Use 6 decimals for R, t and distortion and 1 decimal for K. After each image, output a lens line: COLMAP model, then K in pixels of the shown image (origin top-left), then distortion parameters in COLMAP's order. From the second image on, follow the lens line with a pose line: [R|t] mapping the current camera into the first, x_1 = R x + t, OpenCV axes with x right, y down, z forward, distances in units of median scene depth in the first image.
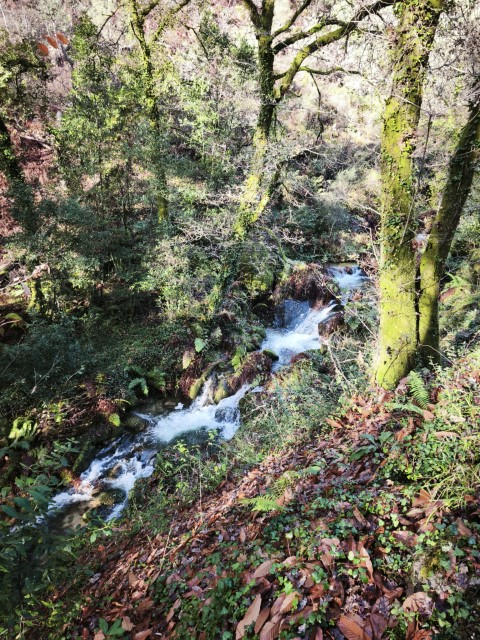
lens RADIAL K [[431.6, 0, 240.8], [0, 431.6, 323.7], [0, 0, 1]] dist [0.037462, -0.022535]
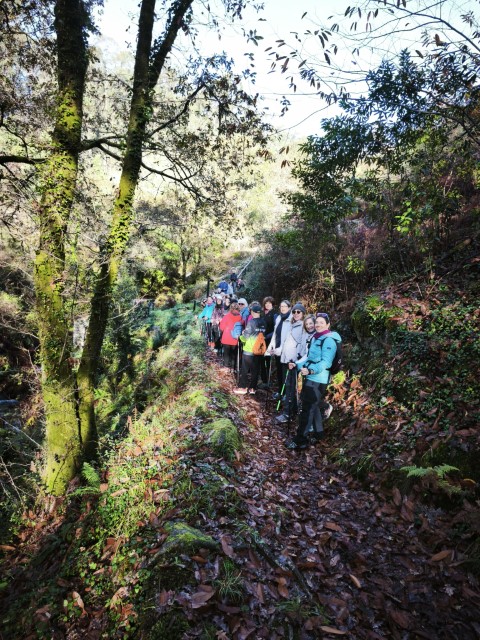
lens RADIAL K [[431.6, 0, 240.7], [0, 431.6, 320.4], [0, 0, 1]] dist [0.037462, -0.022535]
pose [[0.707952, 0.010225, 0.706187, -0.134196], [0.183333, 0.962959, -0.197734, 0.035775], [-0.682051, 0.269454, 0.679854, -0.201287]]
